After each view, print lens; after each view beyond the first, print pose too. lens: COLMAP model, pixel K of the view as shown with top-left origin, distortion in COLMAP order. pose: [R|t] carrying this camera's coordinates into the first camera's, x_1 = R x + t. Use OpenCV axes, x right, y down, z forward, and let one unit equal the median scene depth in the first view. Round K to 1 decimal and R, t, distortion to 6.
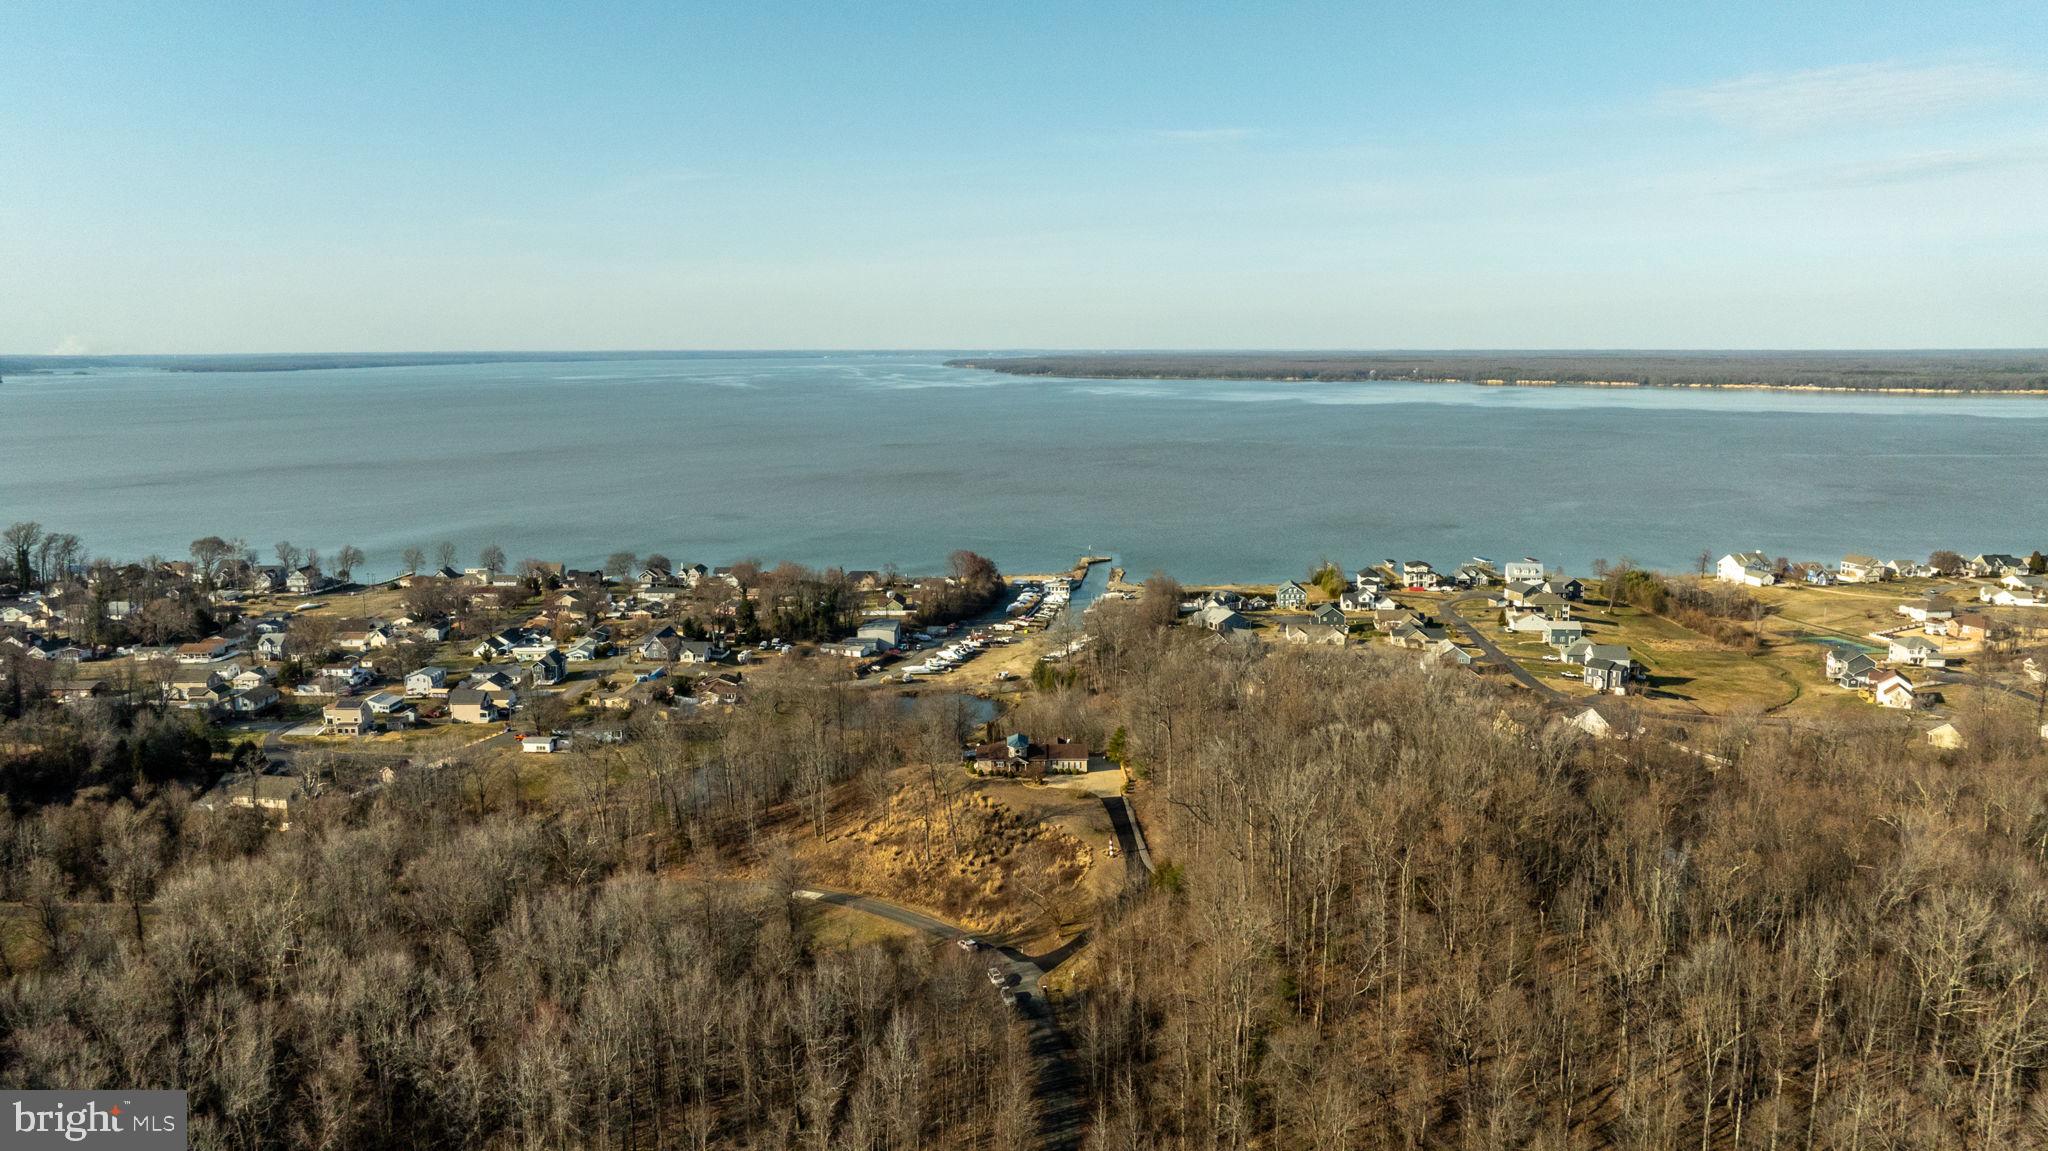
lens RADIAL K [[1449.9, 0, 1026.8], [0, 1449.9, 588.2], [0, 0, 1]] dist [-0.028599, 0.017316]
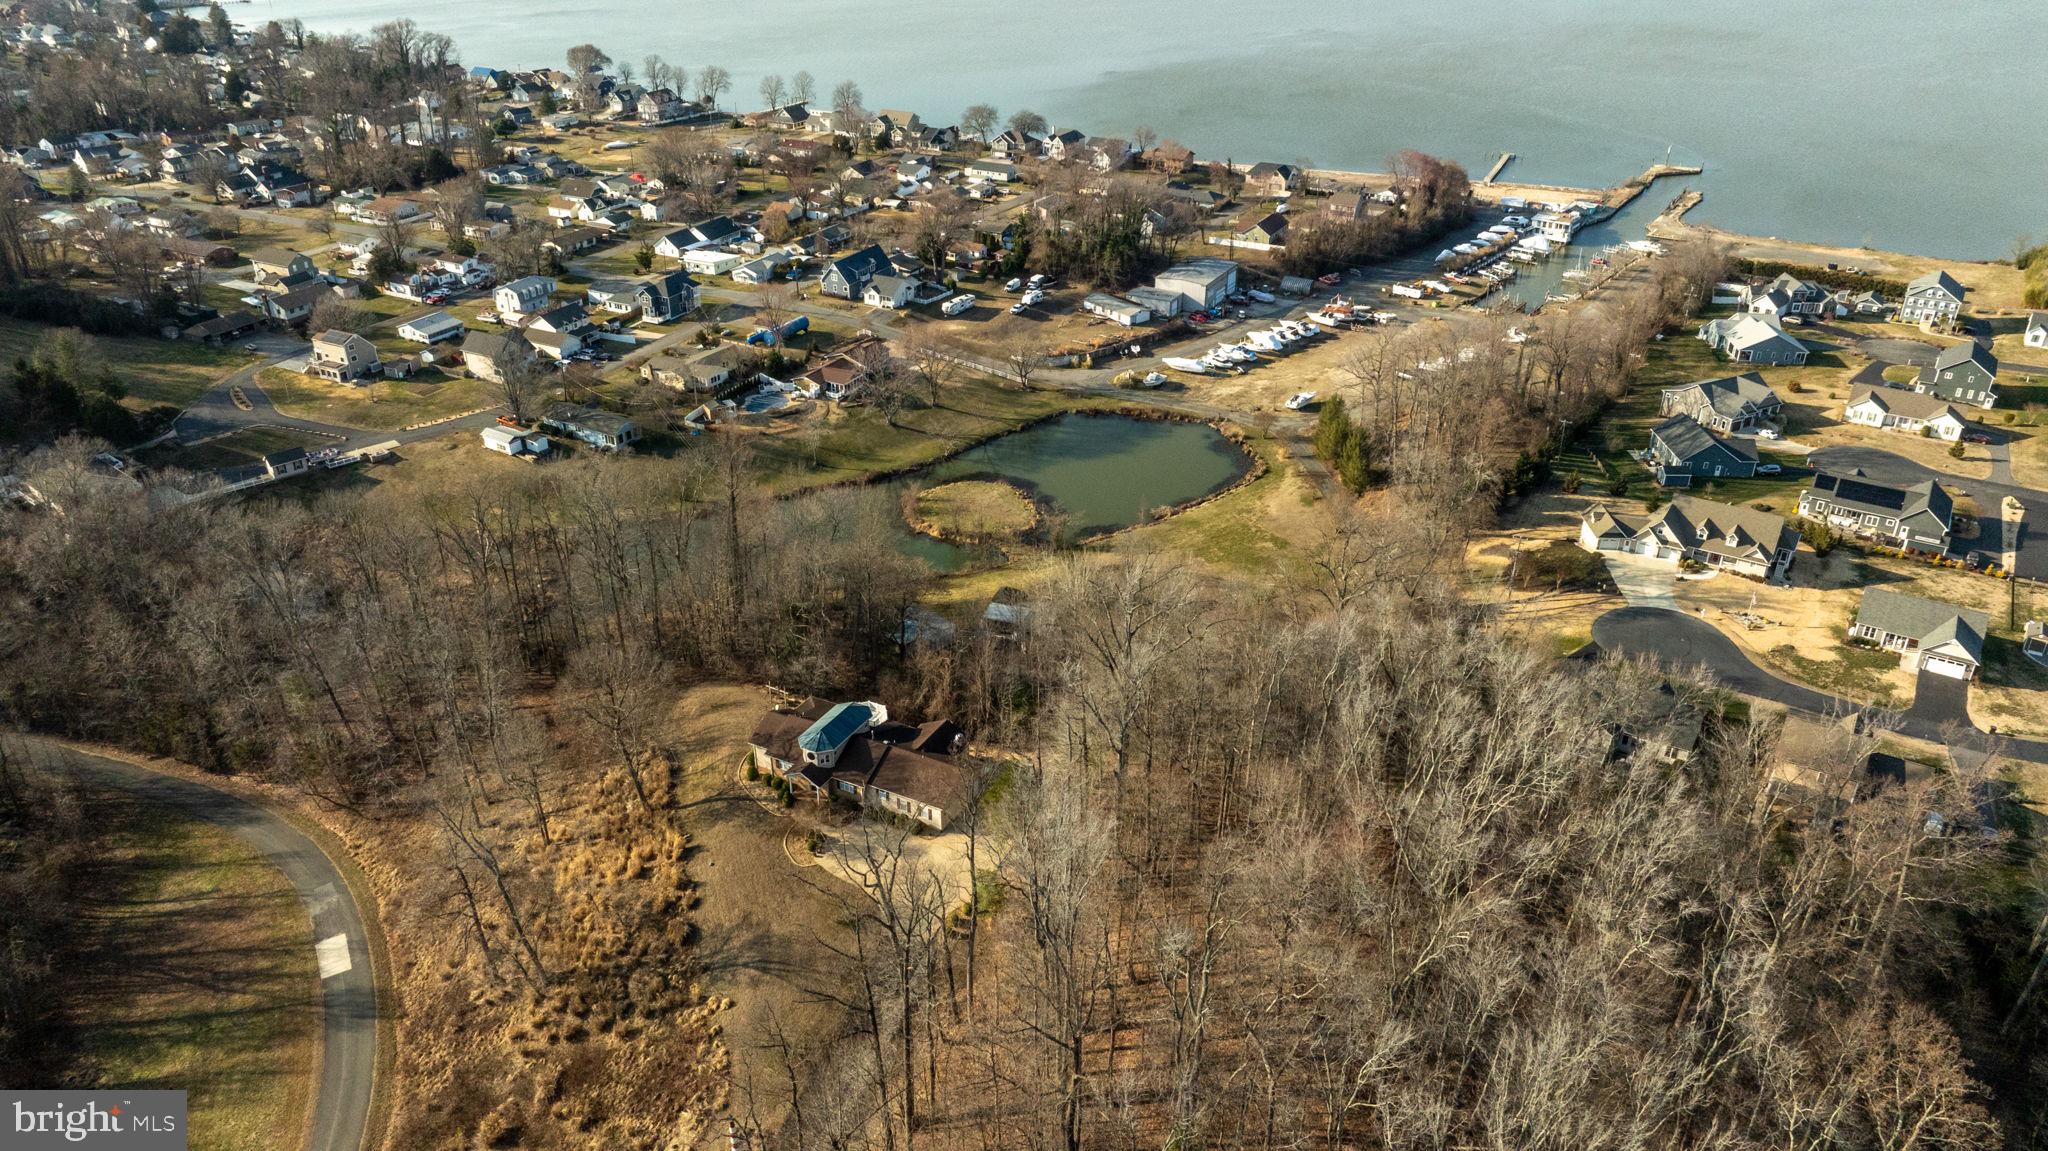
lens RADIAL K [[1449.9, 0, 1026.3], [0, 1449.9, 584.7], [0, 0, 1]] dist [-0.028599, 0.017316]
pose [[0.886611, 0.222169, -0.405661, 0.166550], [-0.078888, 0.936865, 0.340678, -0.075938], [0.455738, -0.270047, 0.848161, 0.449176]]
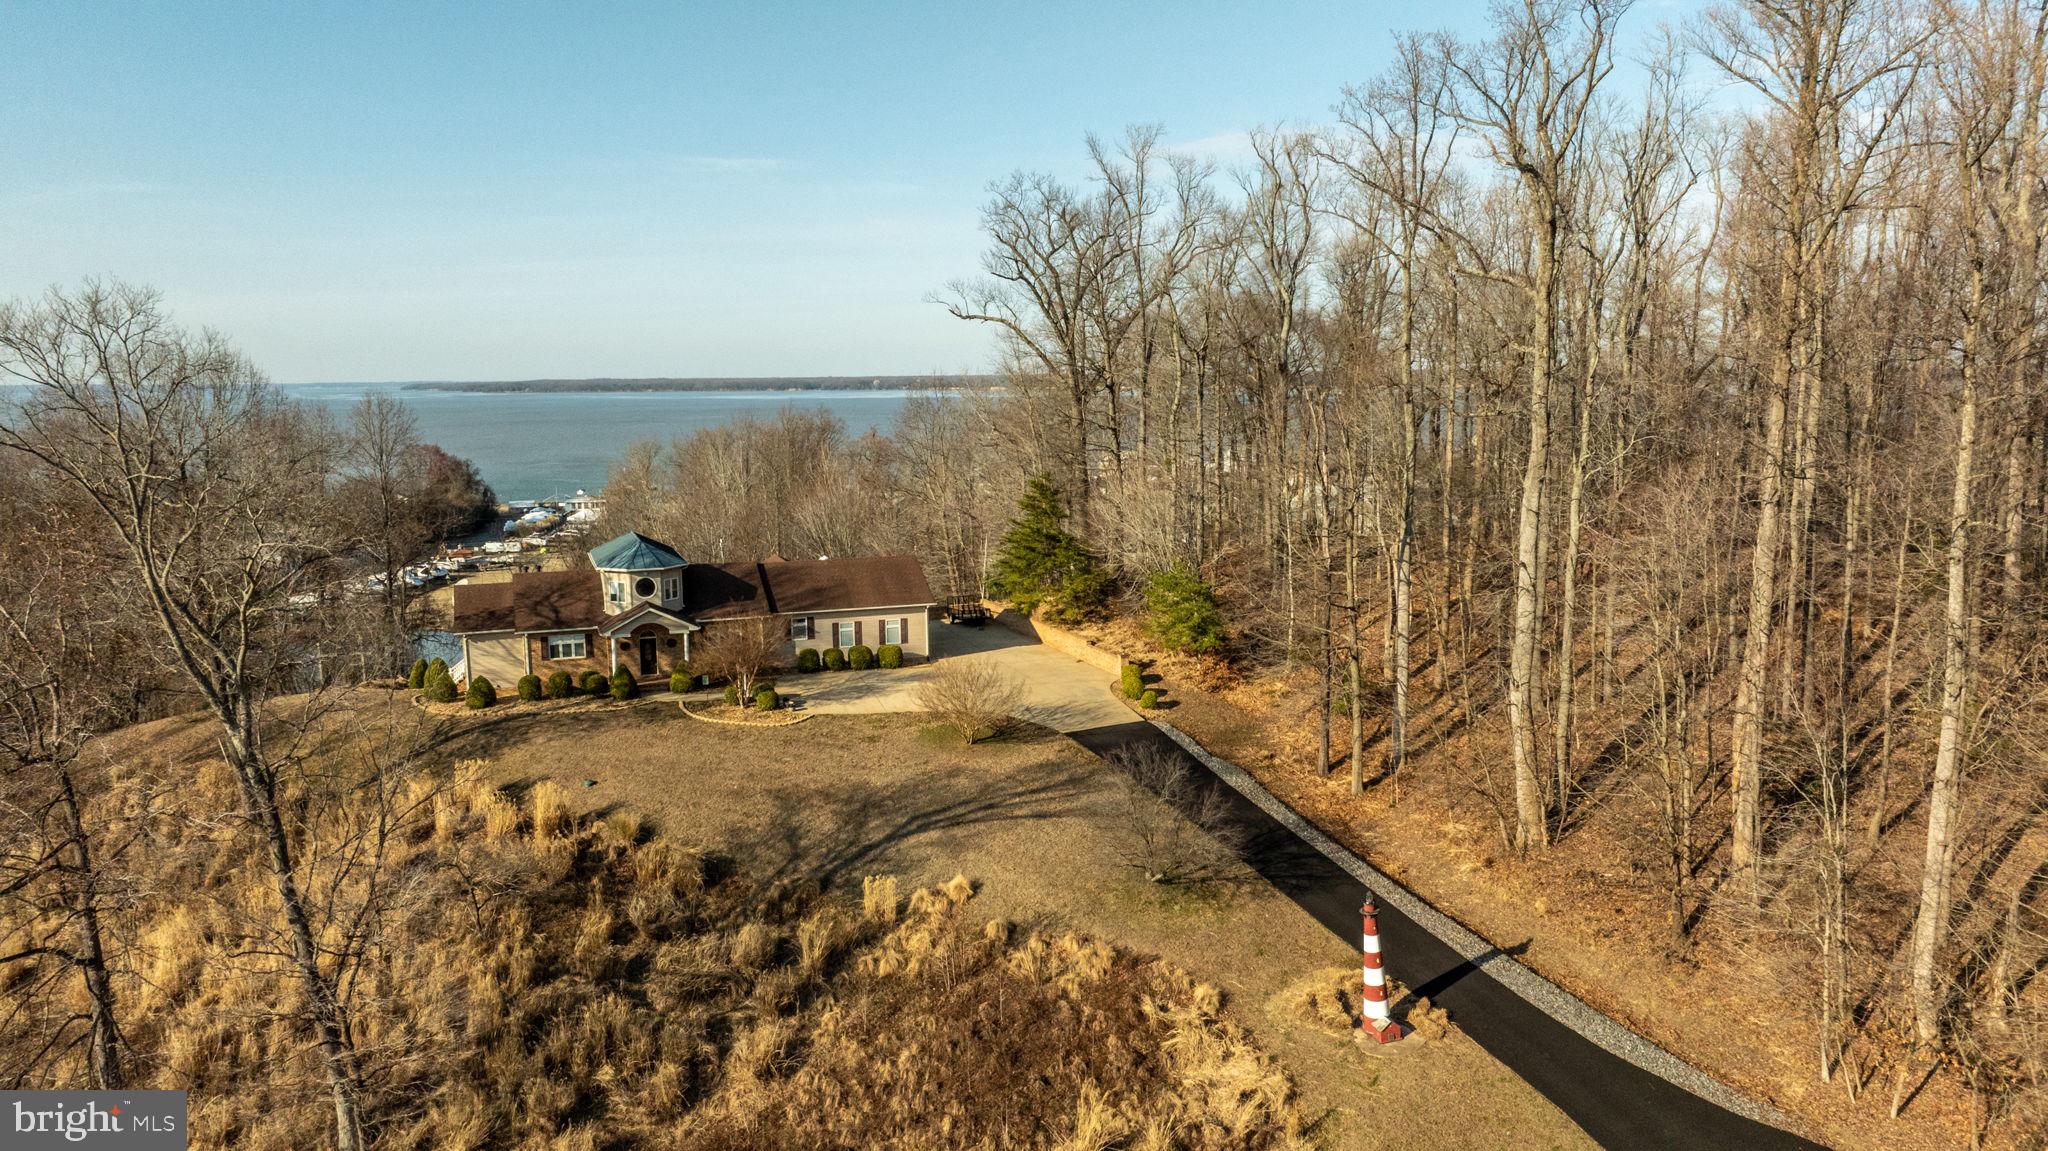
lens RADIAL K [[1449.9, 0, 1029.3], [0, 1449.9, 576.0], [0, 0, 1]] dist [-0.028599, 0.017316]
pose [[0.939319, -0.051400, 0.339172, -0.019072], [0.062406, 0.997817, -0.021614, 0.083876], [-0.337321, 0.041468, 0.940476, 0.532091]]
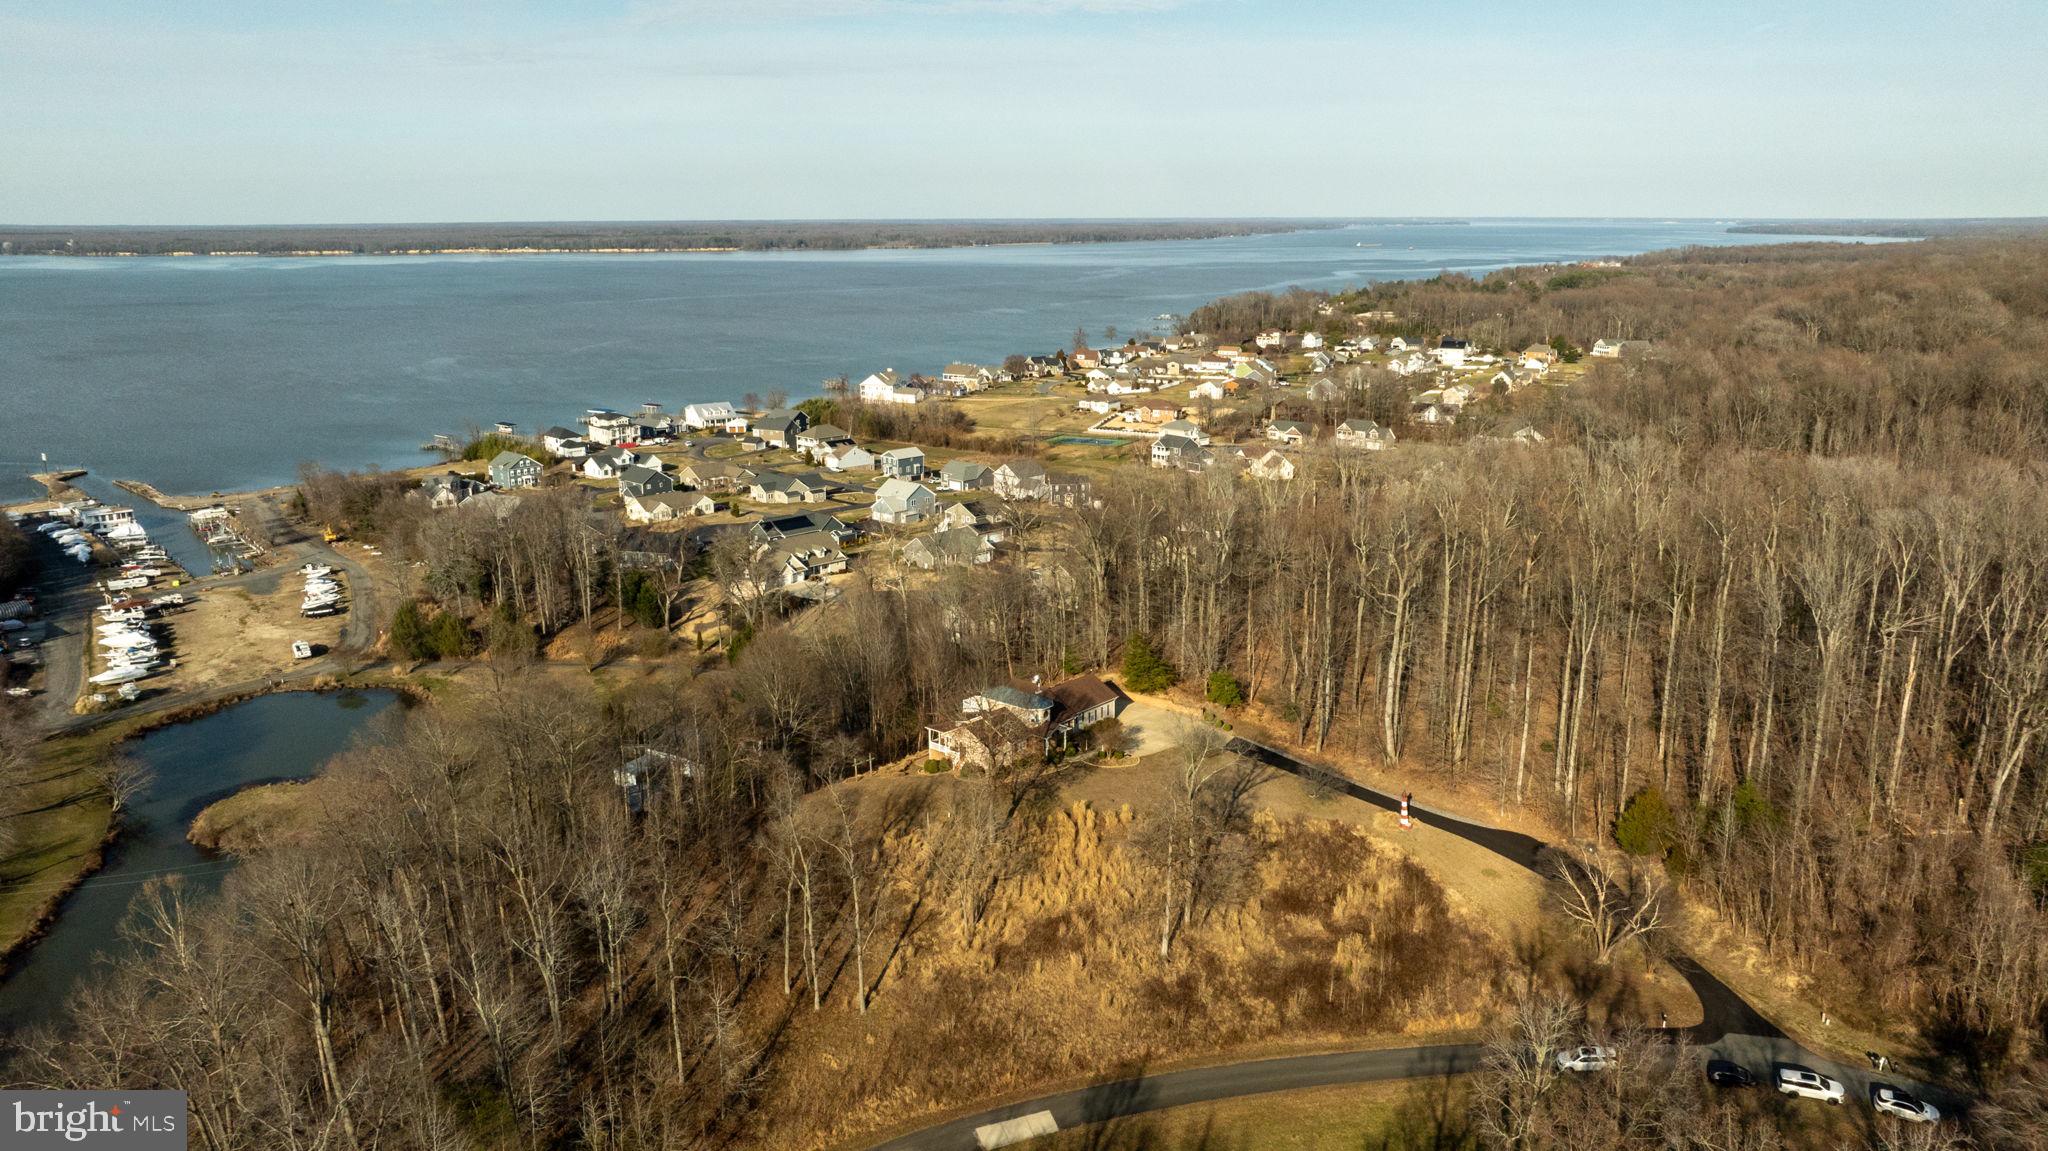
lens RADIAL K [[1449.9, 0, 1034.7], [0, 1449.9, 576.4], [0, 0, 1]] dist [-0.028599, 0.017316]
pose [[0.638666, -0.183272, 0.747340, -0.286249], [0.127333, 0.983004, 0.132247, -0.007899], [-0.758875, 0.010699, 0.651148, 0.451950]]
